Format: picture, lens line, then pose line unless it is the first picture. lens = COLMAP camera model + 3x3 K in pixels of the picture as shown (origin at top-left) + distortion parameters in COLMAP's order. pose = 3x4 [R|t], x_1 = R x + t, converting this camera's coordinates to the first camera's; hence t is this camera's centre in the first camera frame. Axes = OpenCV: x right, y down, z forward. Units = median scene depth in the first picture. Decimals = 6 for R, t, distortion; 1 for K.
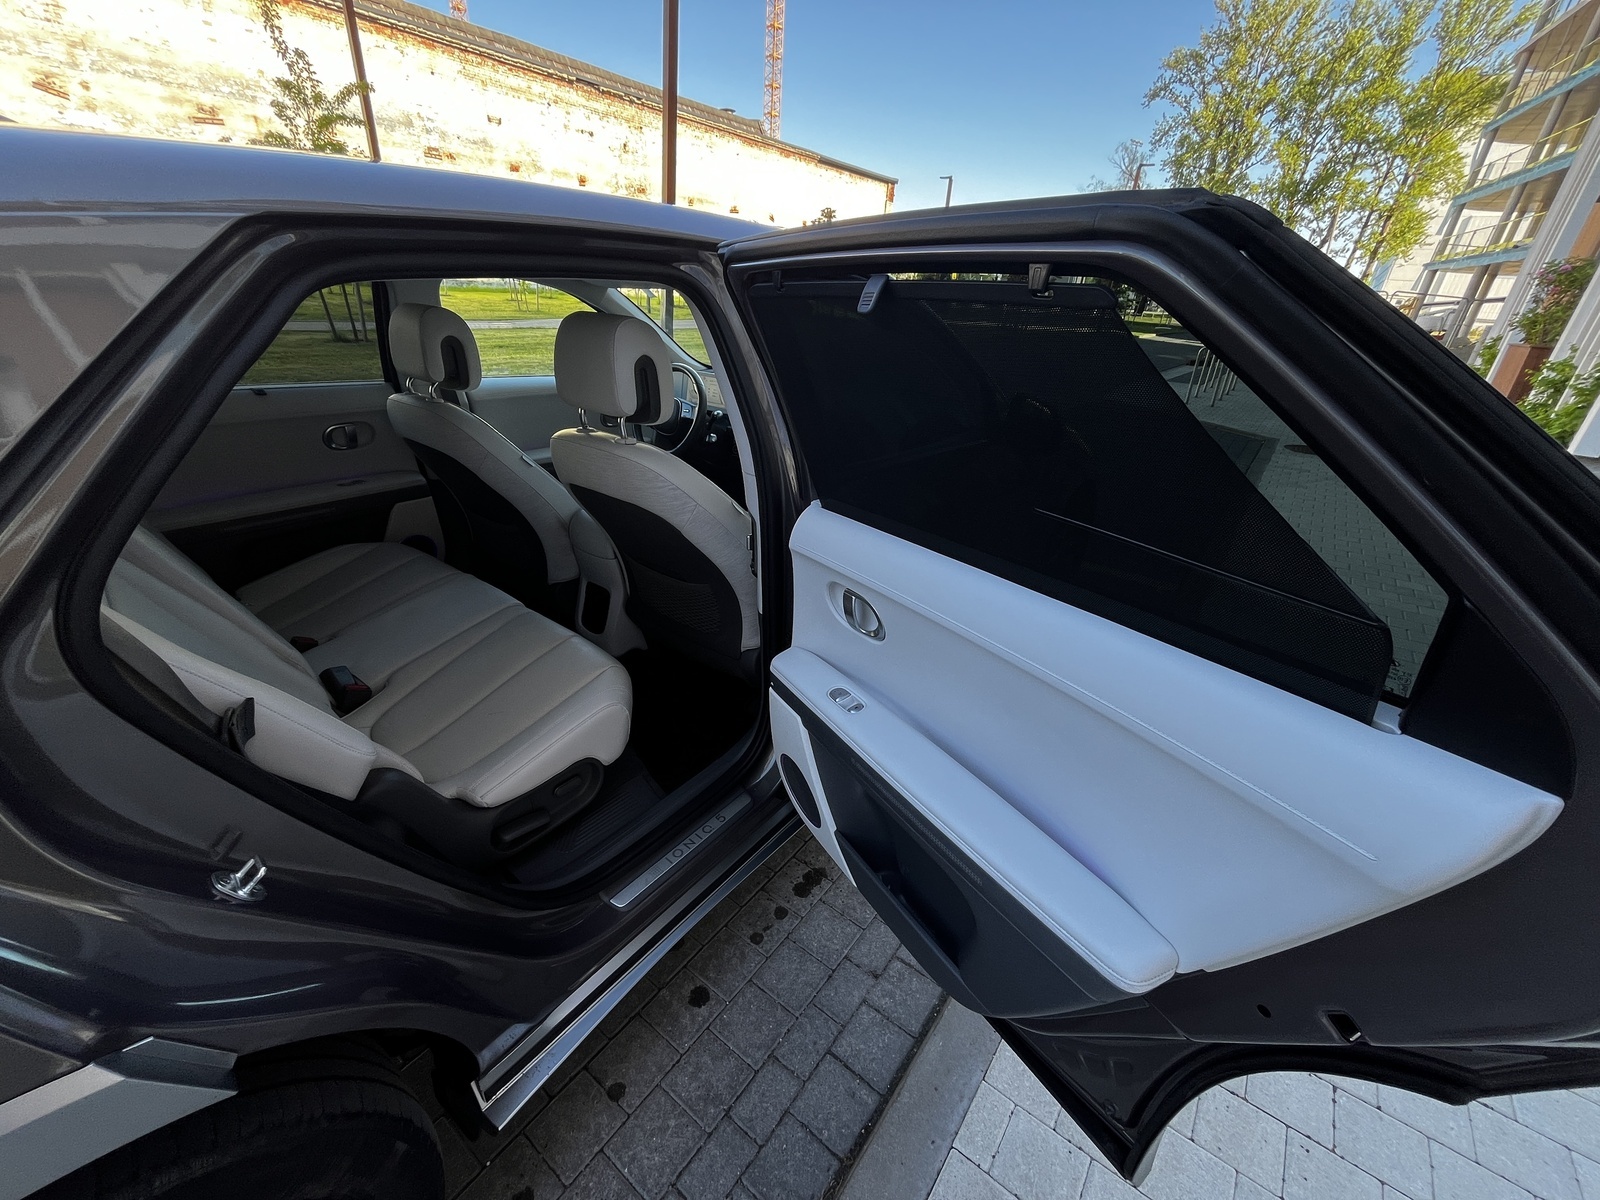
lens RADIAL K [[632.6, 0, 800.0], [0, 632.6, 600.0], [0, 0, 1]] dist [-0.000710, 0.000127]
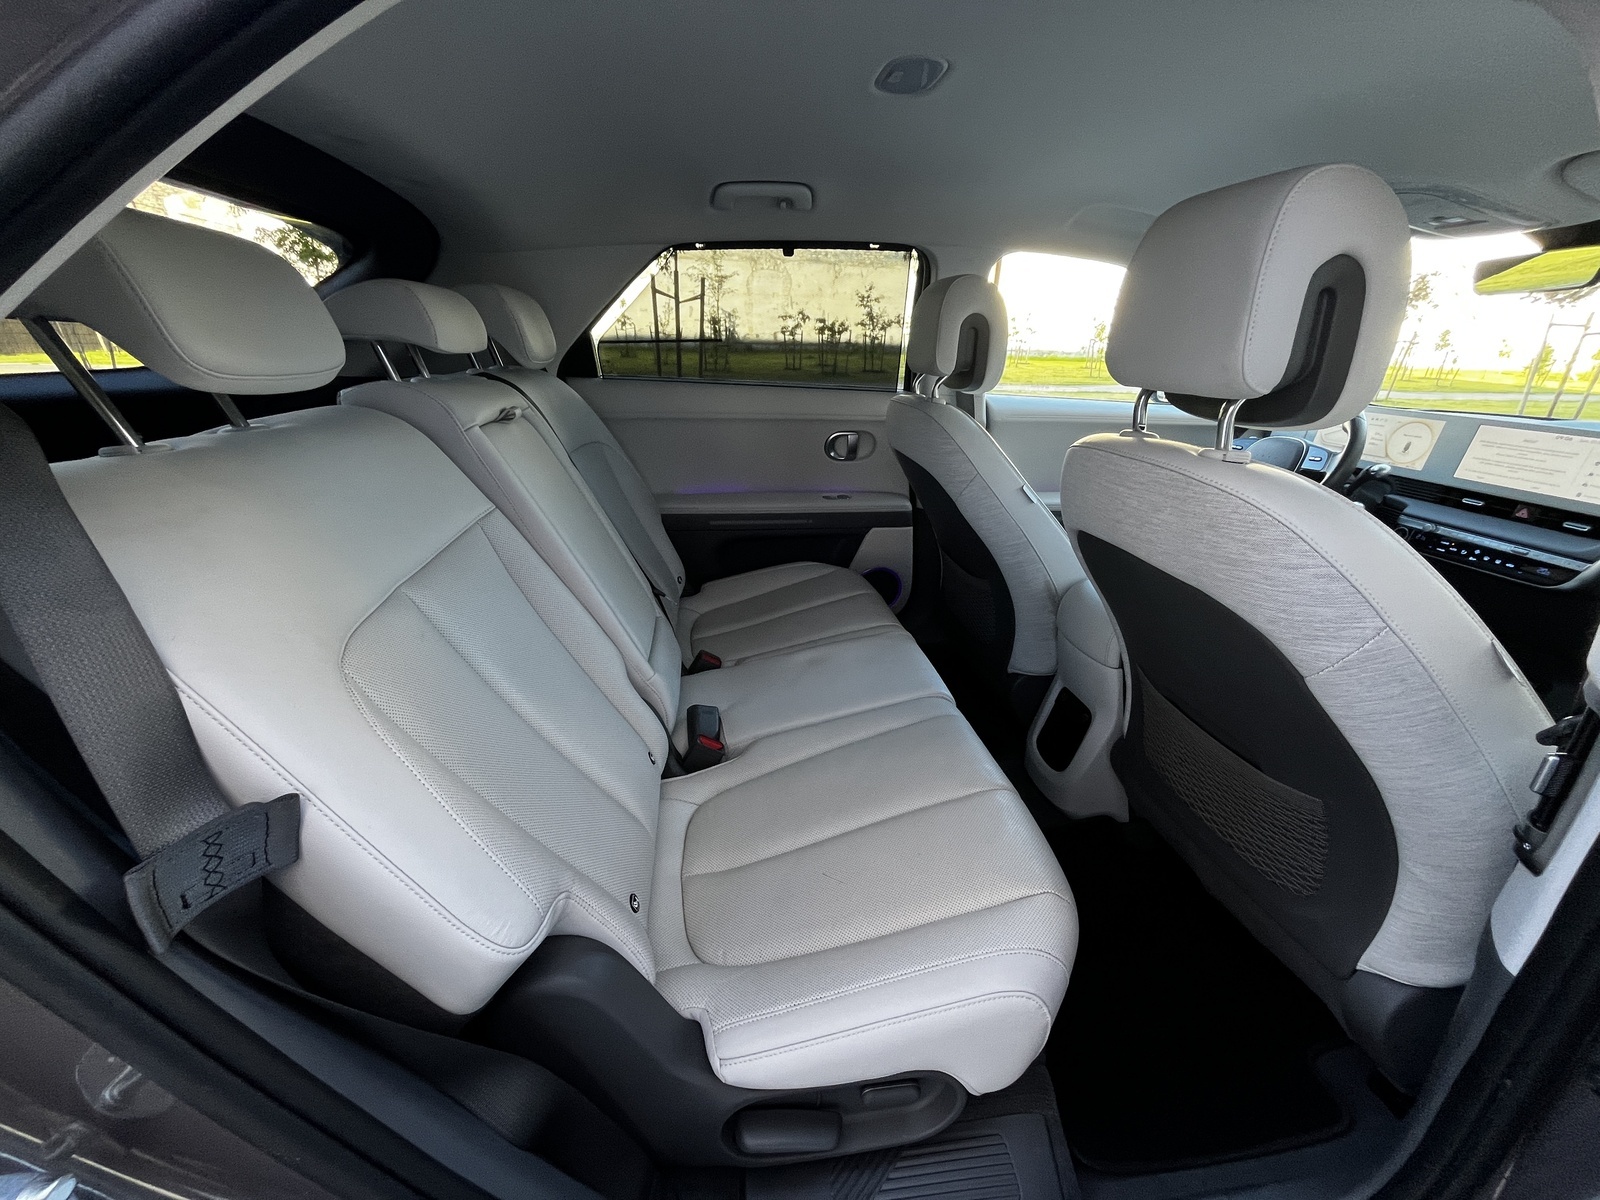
lens RADIAL K [[632.6, 0, 800.0], [0, 632.6, 600.0], [0, 0, 1]] dist [-0.000710, 0.000127]
pose [[0.701516, 0.230810, -0.674242, -0.114310], [-0.295885, 0.955033, 0.019078, -0.049848], [0.648327, 0.186115, 0.738264, 0.347859]]
